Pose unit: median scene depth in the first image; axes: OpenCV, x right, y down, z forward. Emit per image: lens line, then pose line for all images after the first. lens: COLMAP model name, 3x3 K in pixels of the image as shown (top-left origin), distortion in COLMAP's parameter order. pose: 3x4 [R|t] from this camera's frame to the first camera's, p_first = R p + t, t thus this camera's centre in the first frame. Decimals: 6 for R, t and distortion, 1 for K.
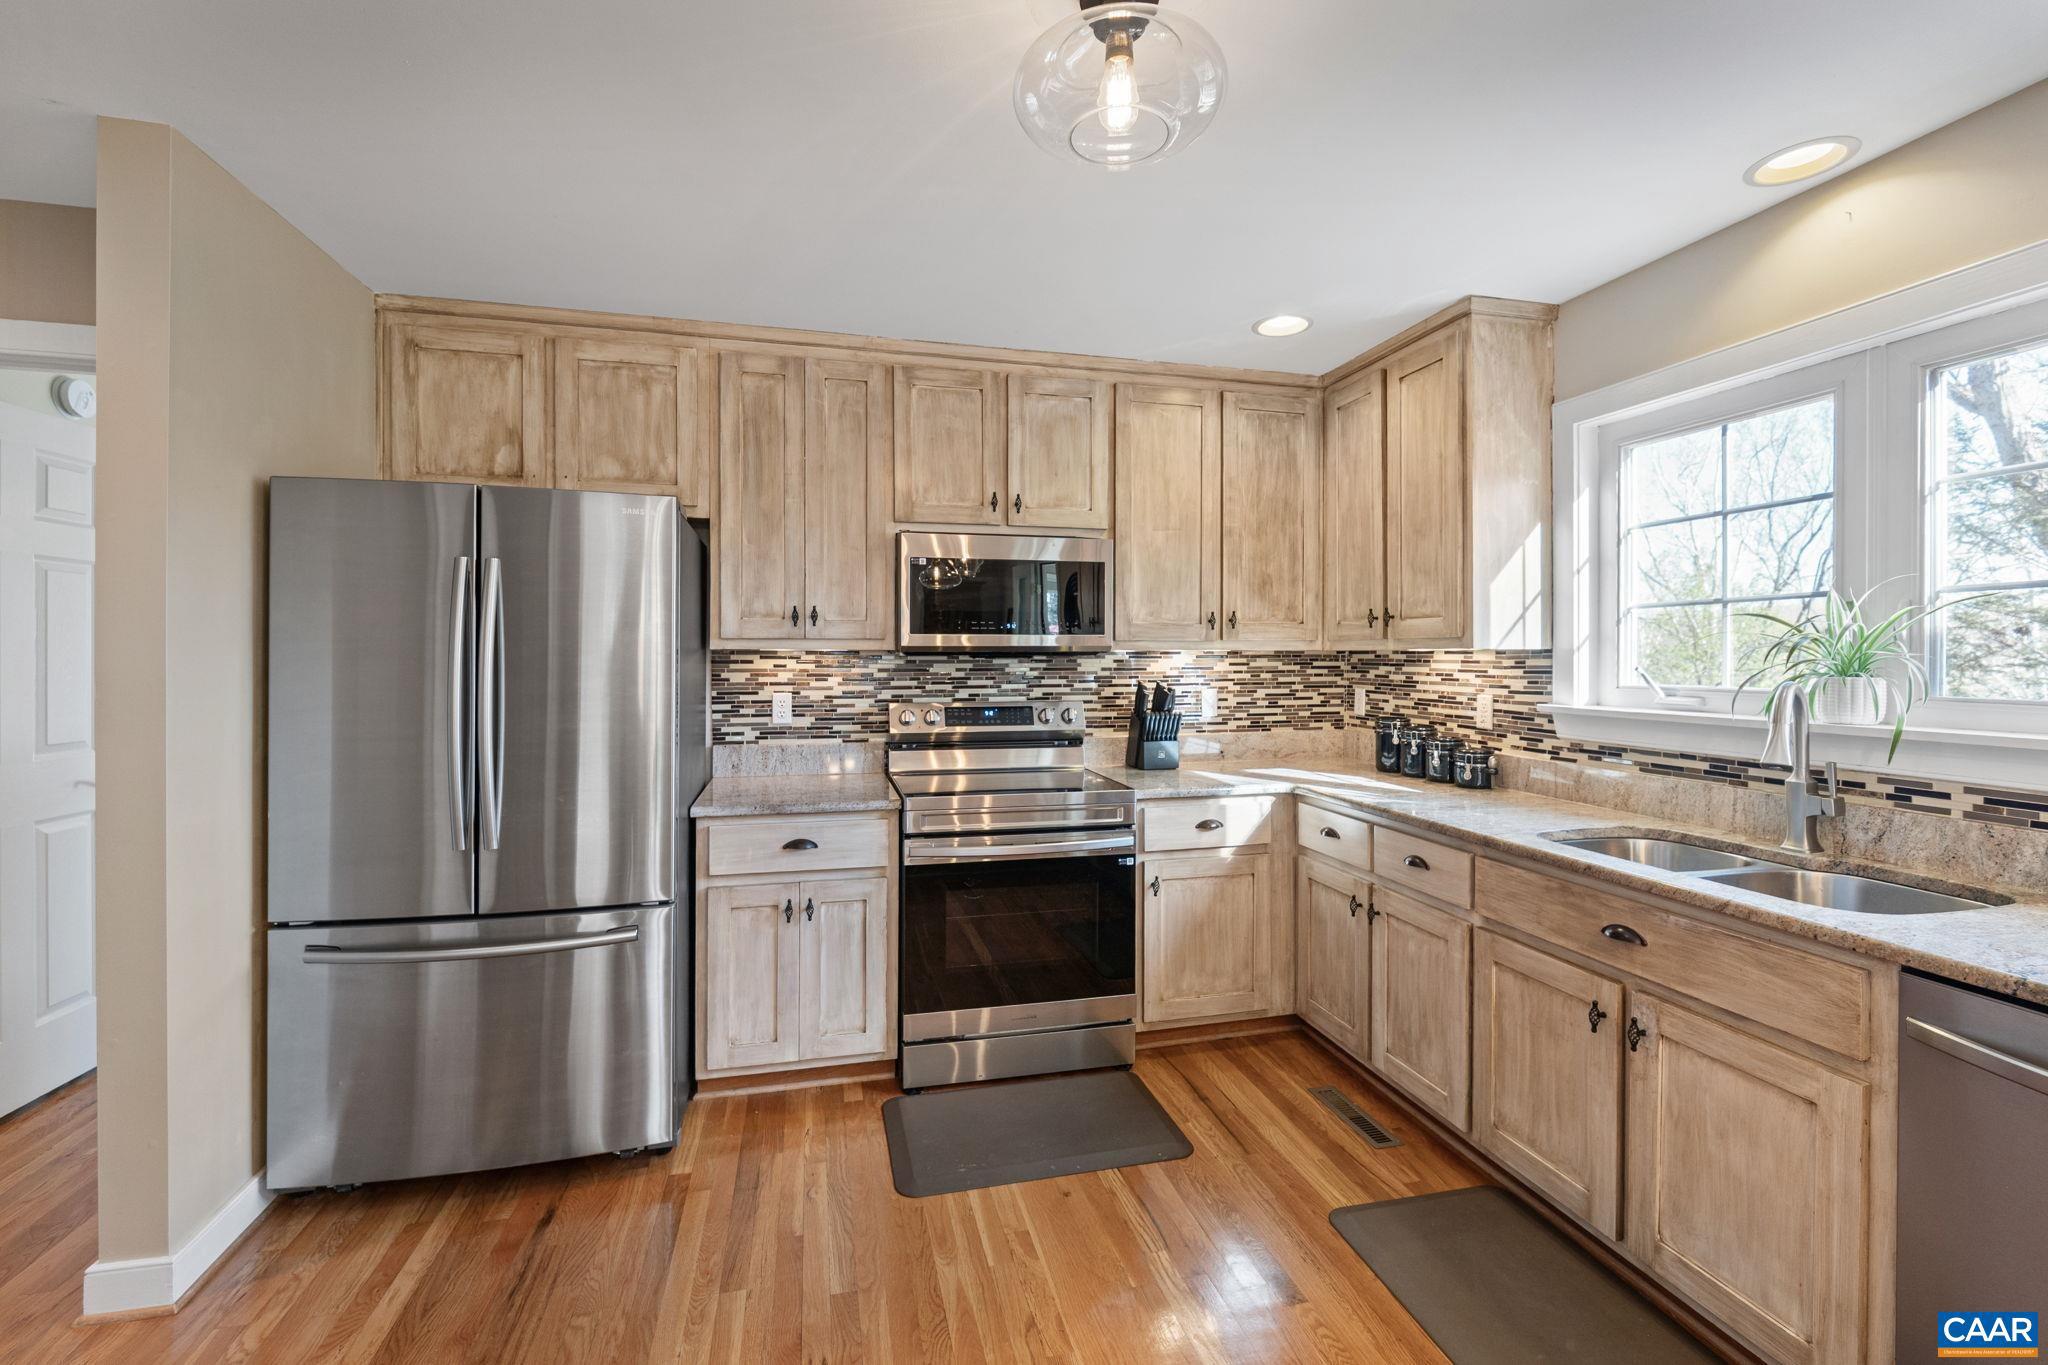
lens RADIAL K [[890.9, 0, 1024.8], [0, 890.9, 666.3], [0, 0, 1]] dist [-0.004335, -0.000571]
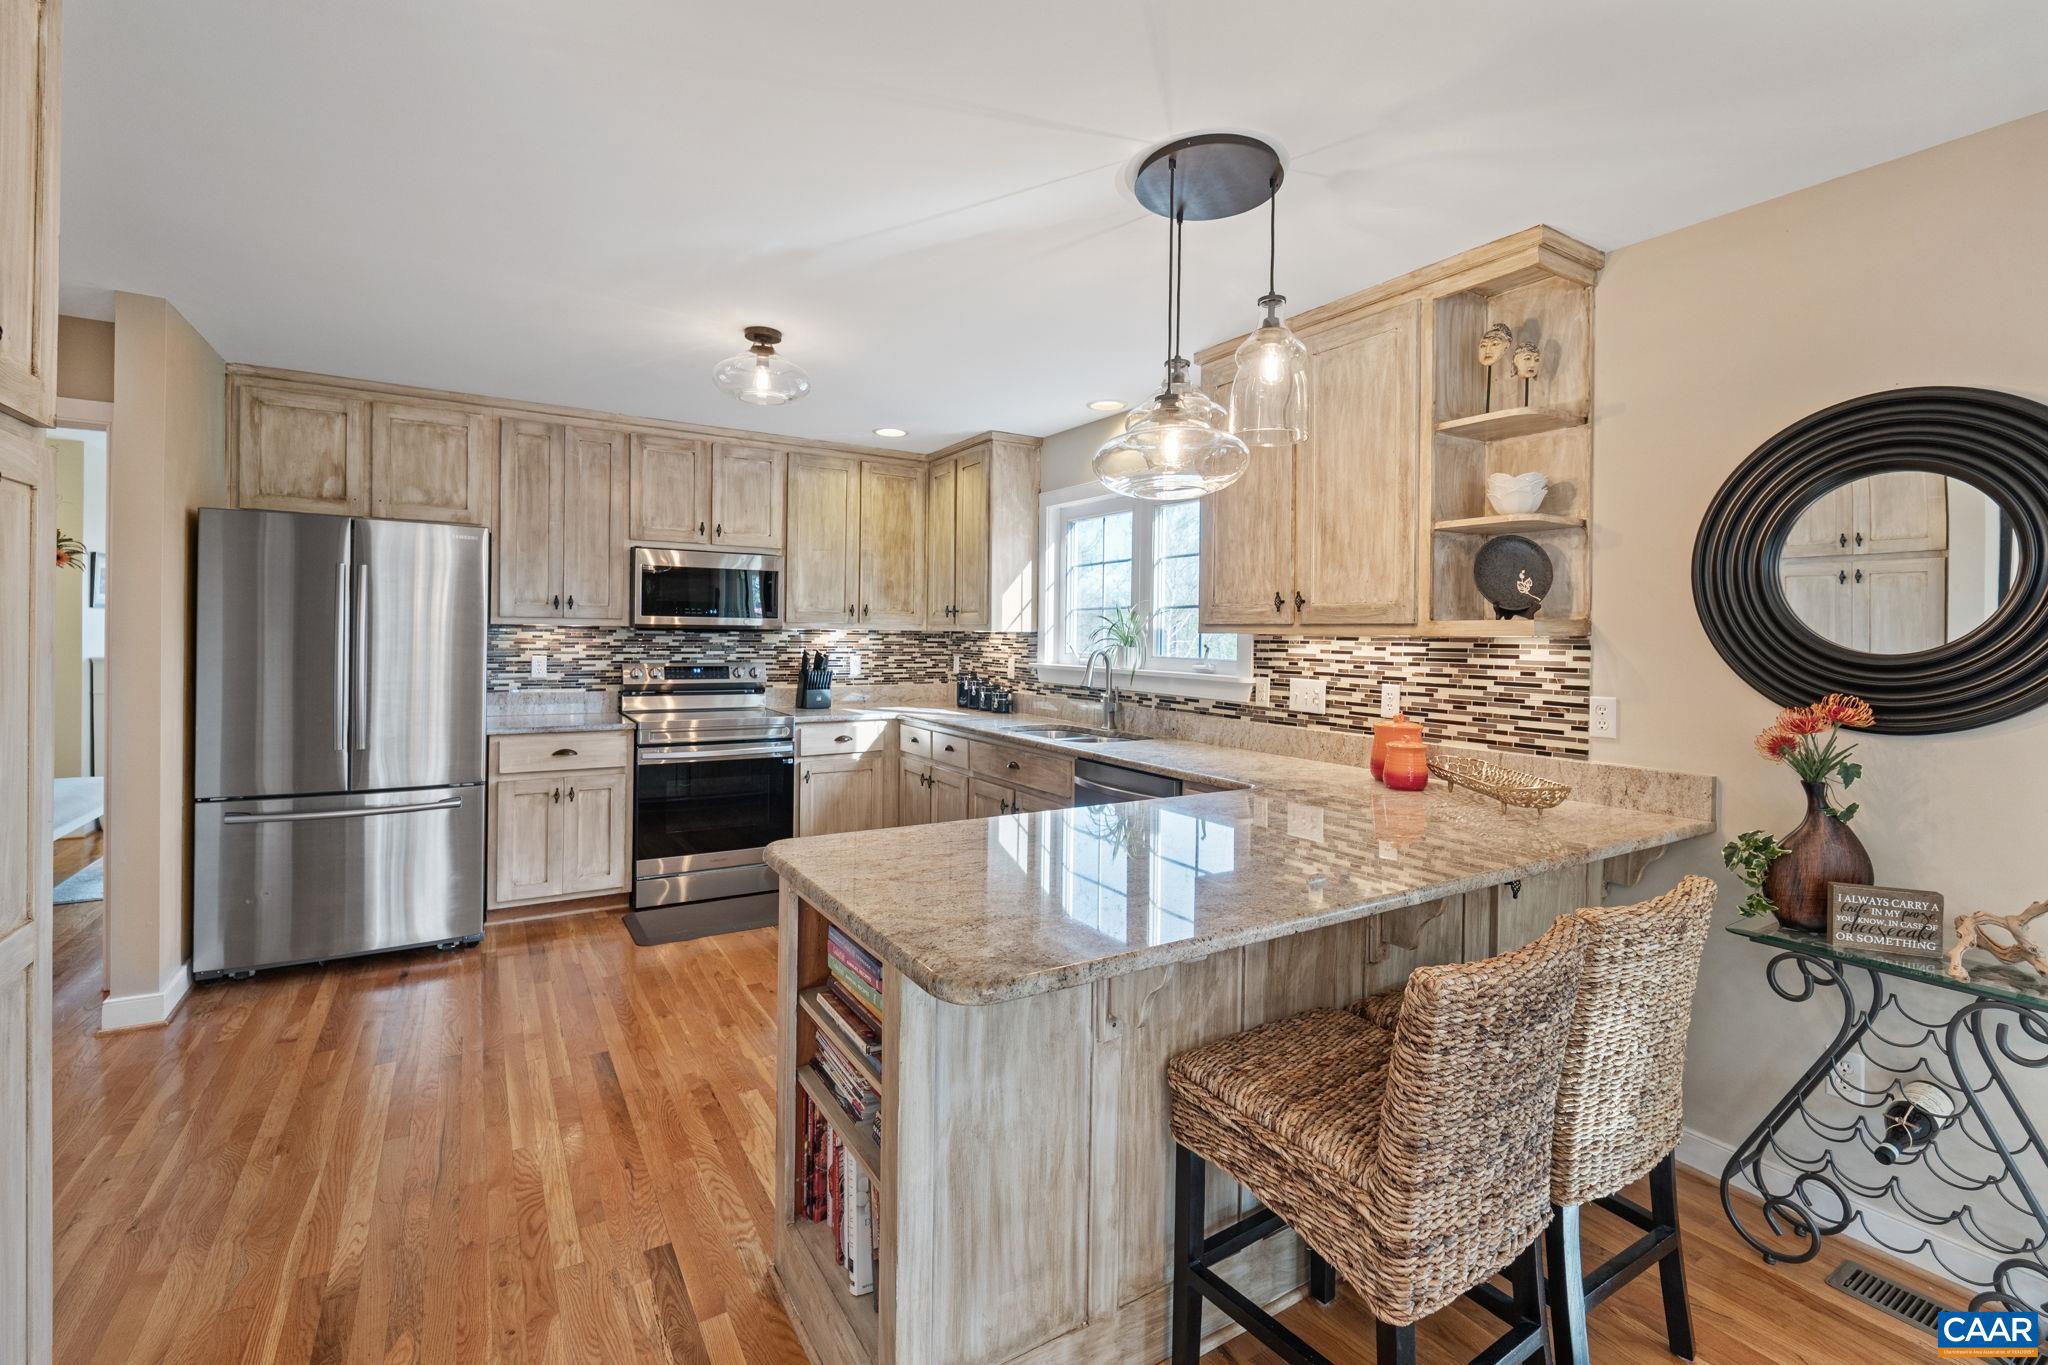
lens RADIAL K [[890.9, 0, 1033.5], [0, 890.9, 644.3], [0, 0, 1]] dist [-0.004335, -0.000571]
pose [[0.948330, 0.009456, 0.317144, 0.022584], [-0.009510, 0.999954, -0.001378, 0.007312], [-0.317142, -0.001709, 0.948377, -0.639839]]
